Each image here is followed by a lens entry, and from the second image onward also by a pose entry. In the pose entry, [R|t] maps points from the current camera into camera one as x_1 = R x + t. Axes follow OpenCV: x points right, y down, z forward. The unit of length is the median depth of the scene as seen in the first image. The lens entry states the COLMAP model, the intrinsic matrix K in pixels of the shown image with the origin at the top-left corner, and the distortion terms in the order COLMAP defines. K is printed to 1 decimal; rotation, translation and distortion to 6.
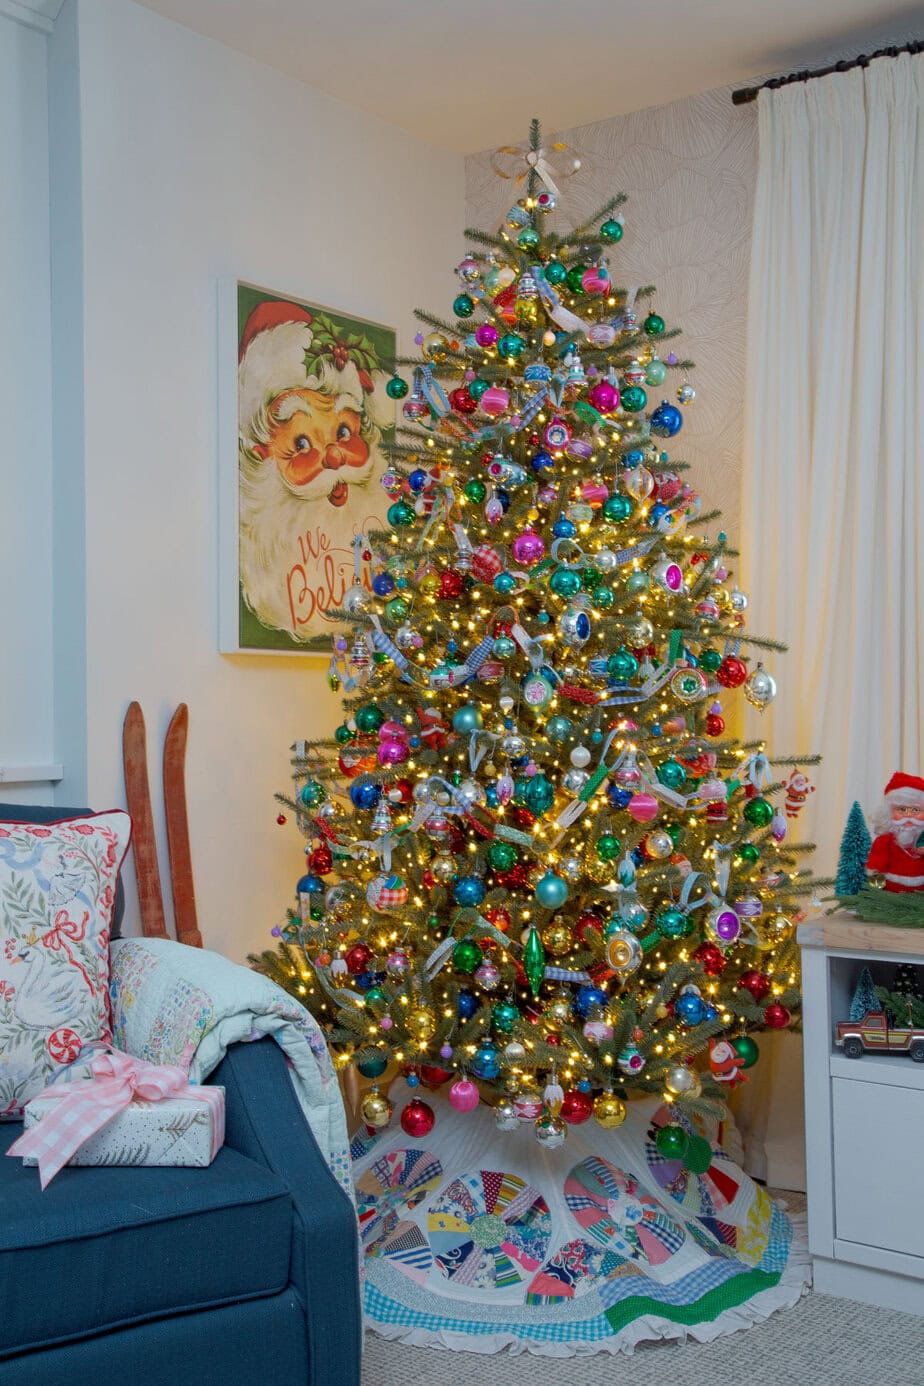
lens RADIAL K [[1566.4, 0, 462.0], [0, 1566.4, 693.0], [0, 0, 1]] dist [0.027526, 0.224814]
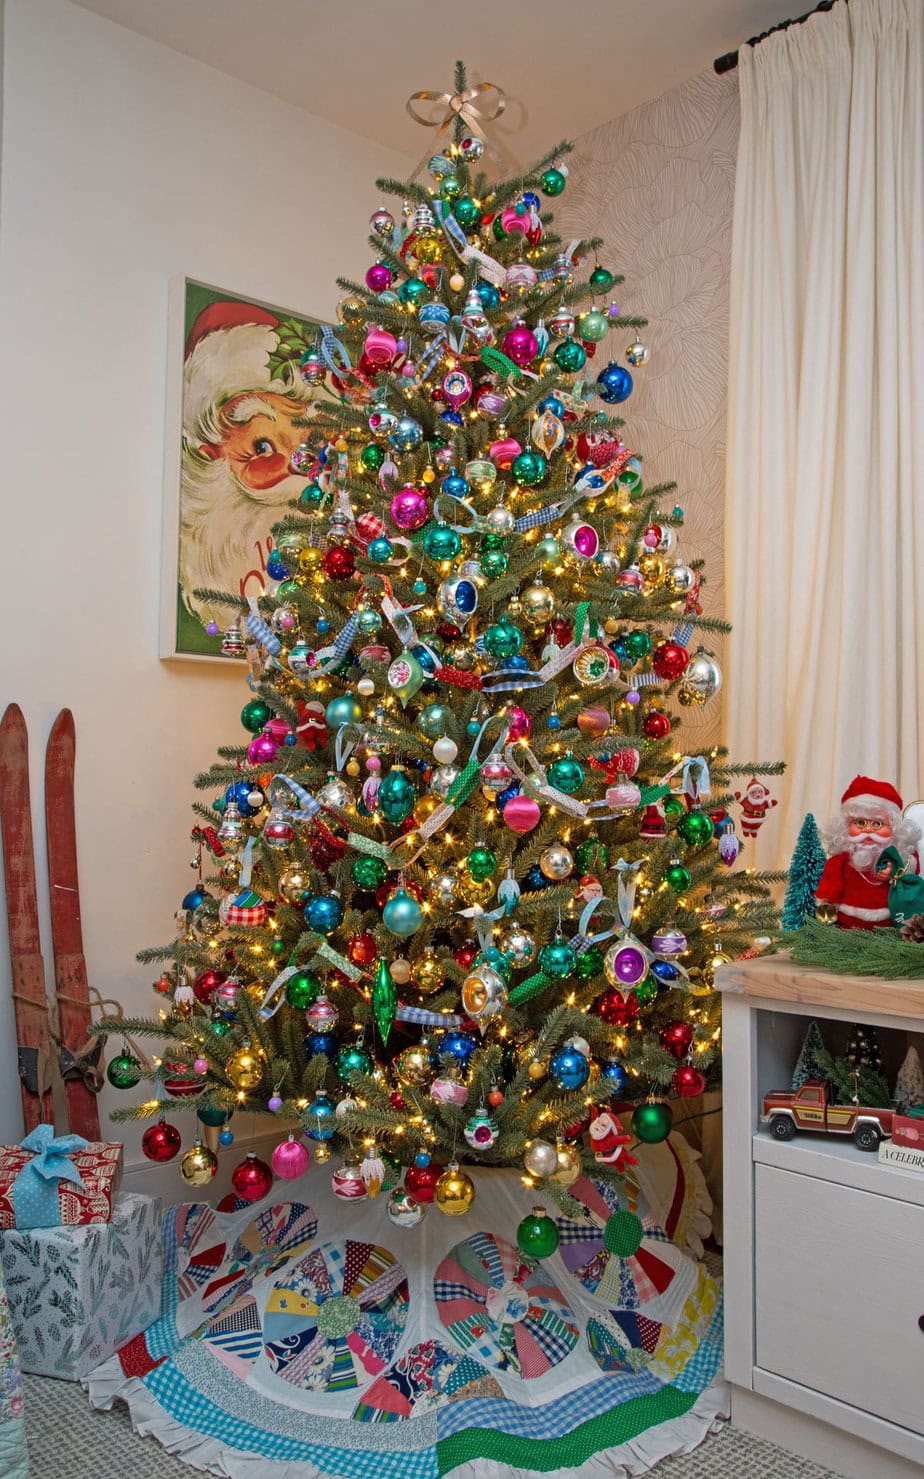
lens RADIAL K [[1202.2, 0, 462.0], [0, 1202.2, 739.5], [0, 0, 1]] dist [-0.083634, 0.106043]
pose [[0.983069, 0.003537, -0.183199, 0.191910], [-0.008691, 0.999588, -0.027338, 0.050344], [0.183027, 0.028468, 0.982696, 0.376404]]
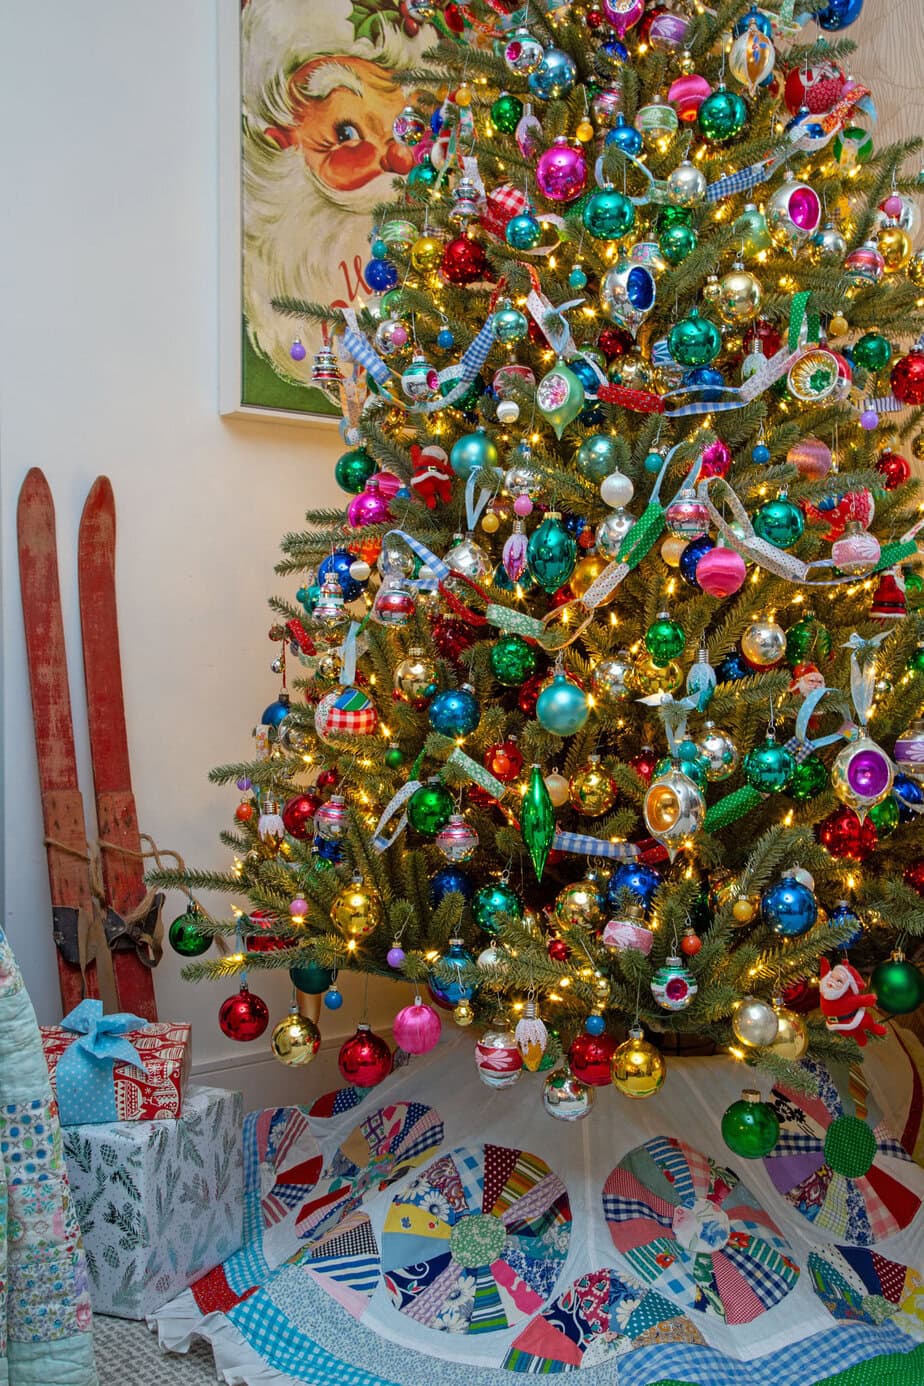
lens RADIAL K [[1510.6, 0, 462.0], [0, 1510.6, 693.0], [0, 0, 1]] dist [0.020086, 0.139639]
pose [[0.968264, 0.008559, -0.249783, 0.159498], [-0.000525, 0.999481, 0.032211, 0.097399], [0.249929, -0.031057, 0.967766, 0.400053]]
